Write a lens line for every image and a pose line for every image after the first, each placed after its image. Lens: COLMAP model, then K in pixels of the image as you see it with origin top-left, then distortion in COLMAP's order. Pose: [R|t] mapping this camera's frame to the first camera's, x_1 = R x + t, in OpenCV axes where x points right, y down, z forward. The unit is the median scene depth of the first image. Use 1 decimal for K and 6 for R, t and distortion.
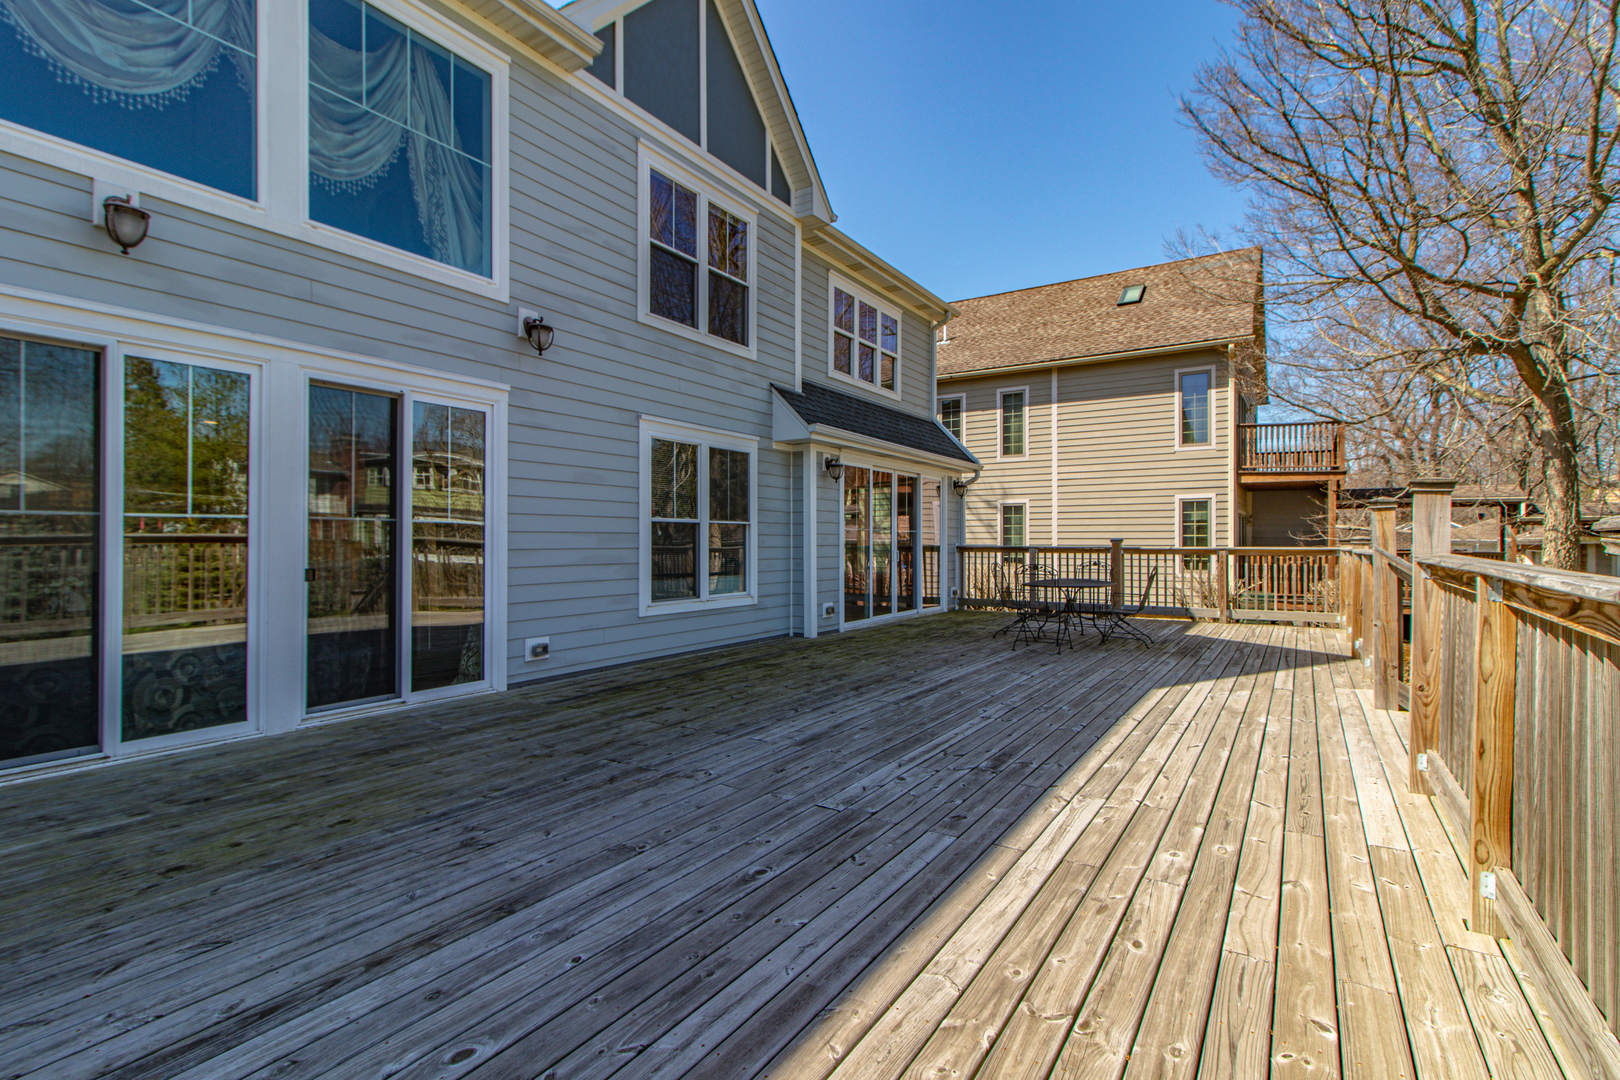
lens RADIAL K [[769.8, 0, 804.3], [0, 769.8, 542.5], [0, 0, 1]] dist [0.007298, -0.002444]
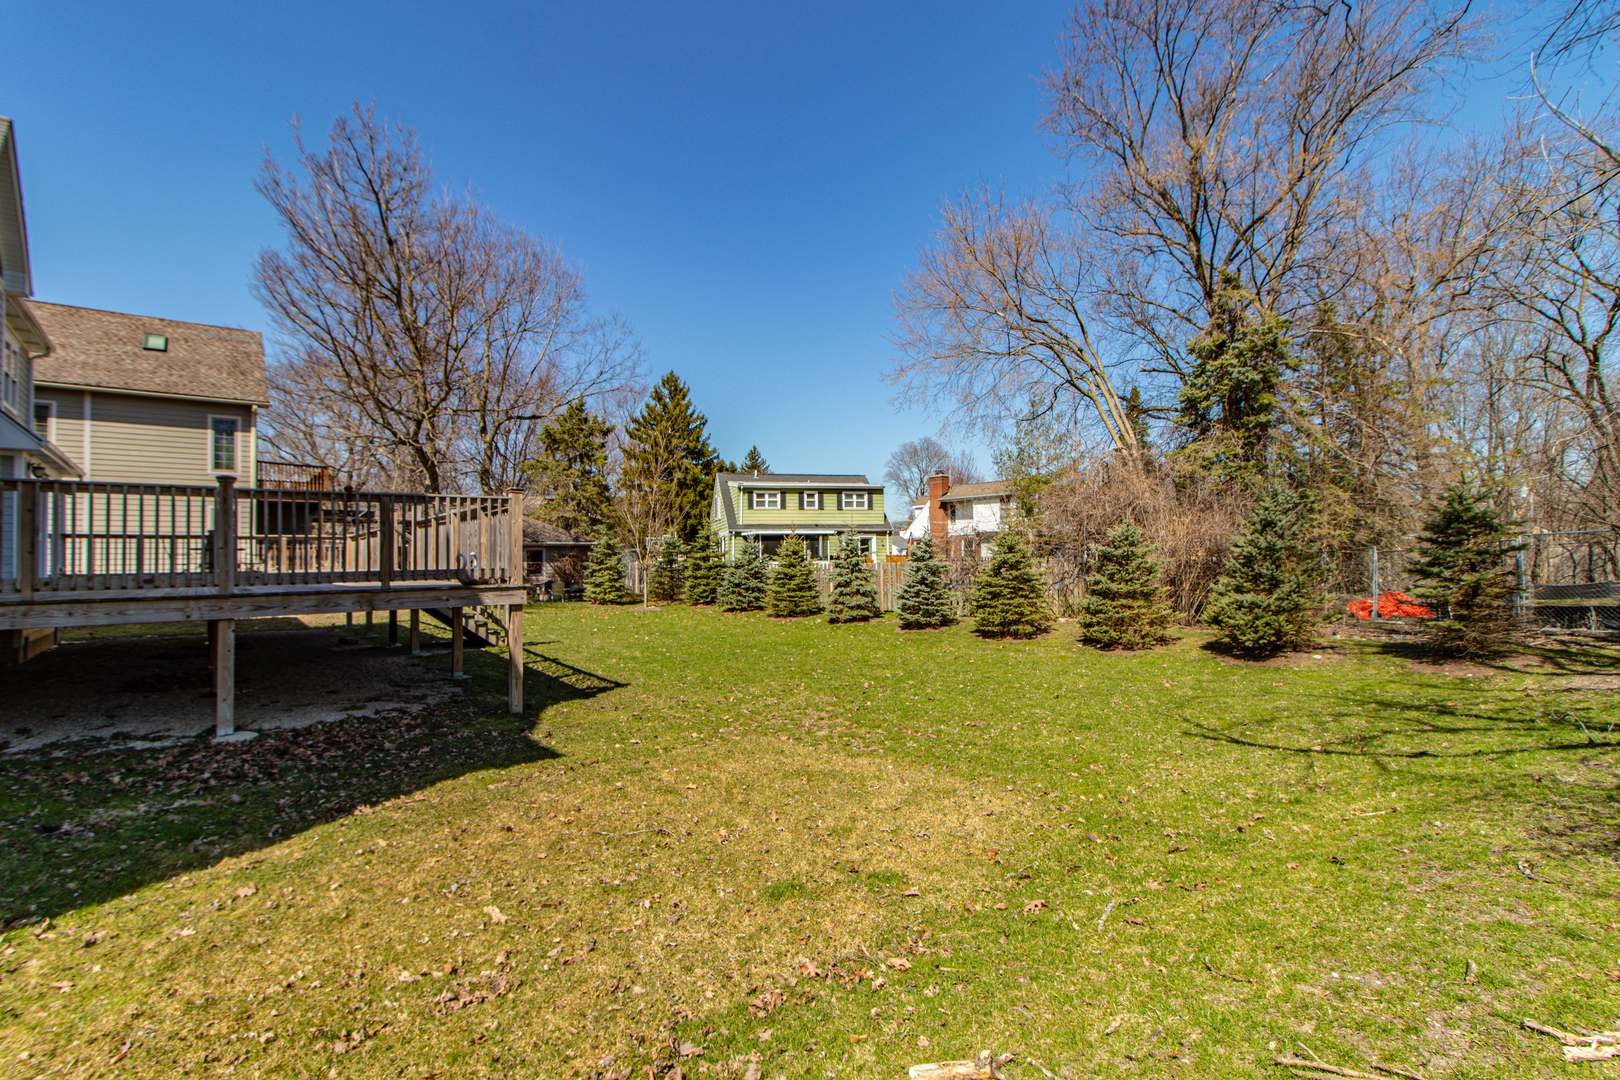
lens RADIAL K [[769.8, 0, 812.1], [0, 769.8, 538.2], [0, 0, 1]] dist [0.007298, -0.002444]
pose [[0.313810, 0.022675, 0.949215, -1.336366], [0.013910, 0.999498, -0.028475, 0.138459], [-0.949384, 0.022139, 0.313336, -1.230442]]
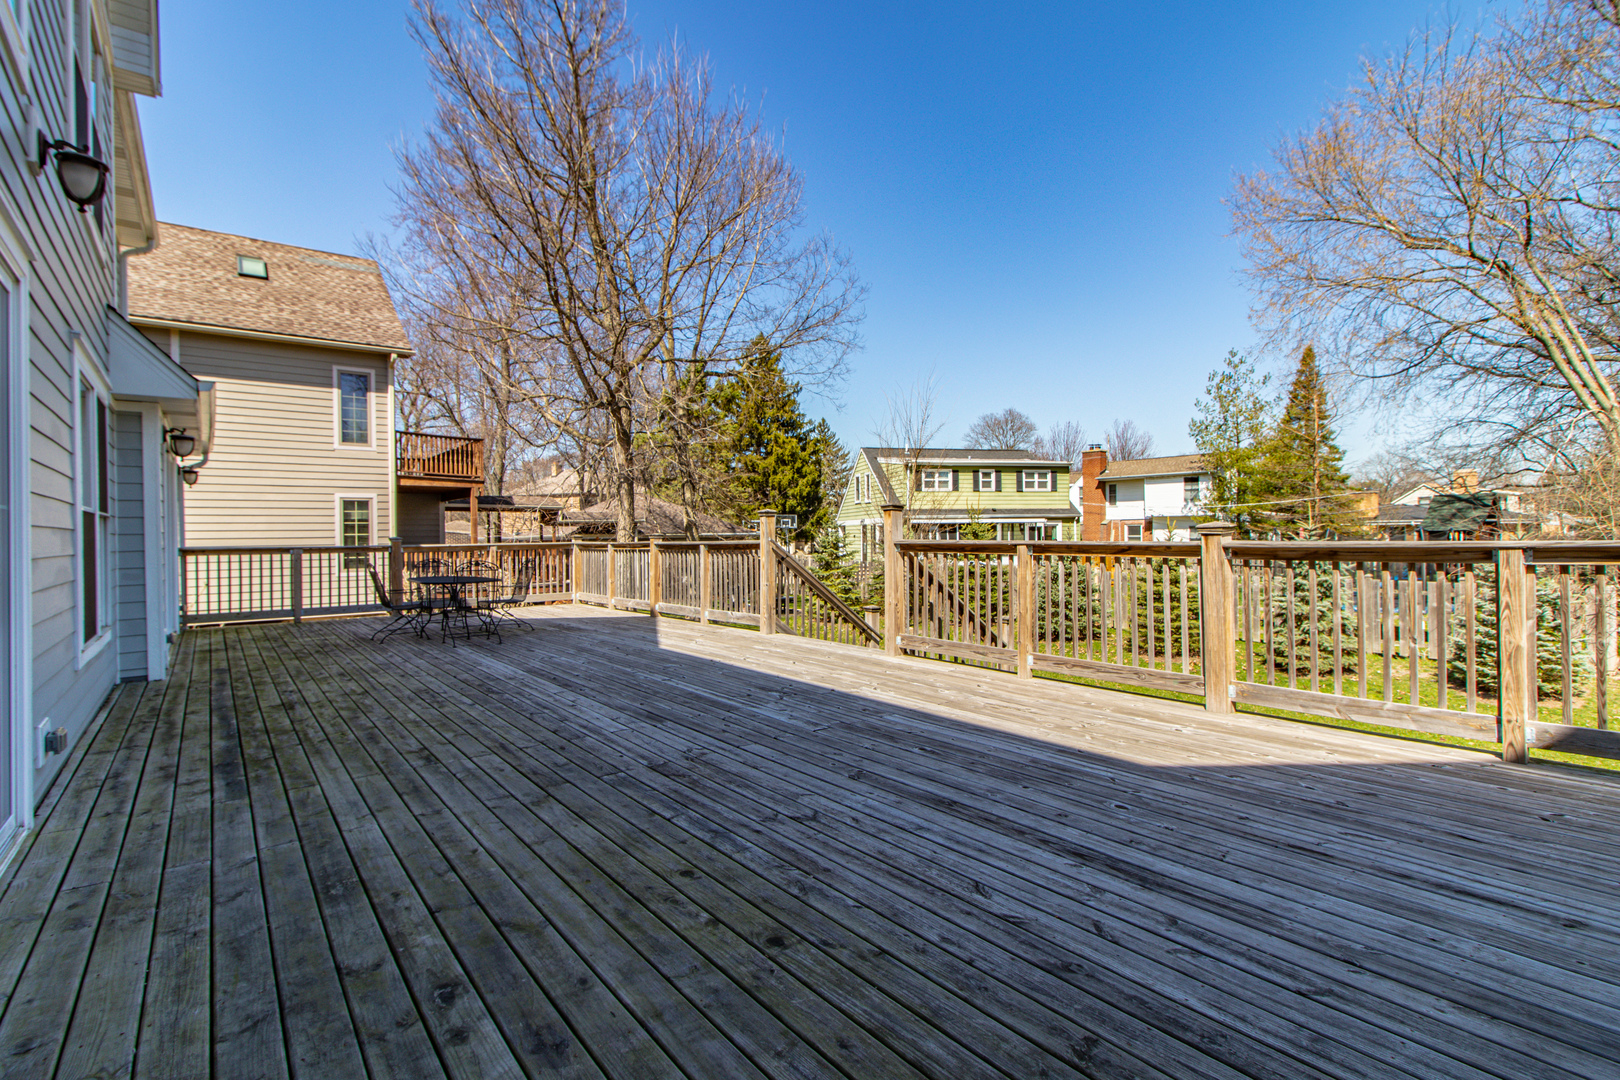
lens RADIAL K [[769.8, 0, 802.2], [0, 769.8, 541.9], [0, 0, 1]] dist [0.007298, -0.002444]
pose [[0.328557, -0.012424, 0.944402, -0.710232], [0.012228, 0.999886, 0.008899, -0.002161], [-0.944405, 0.008624, 0.328671, 0.319781]]
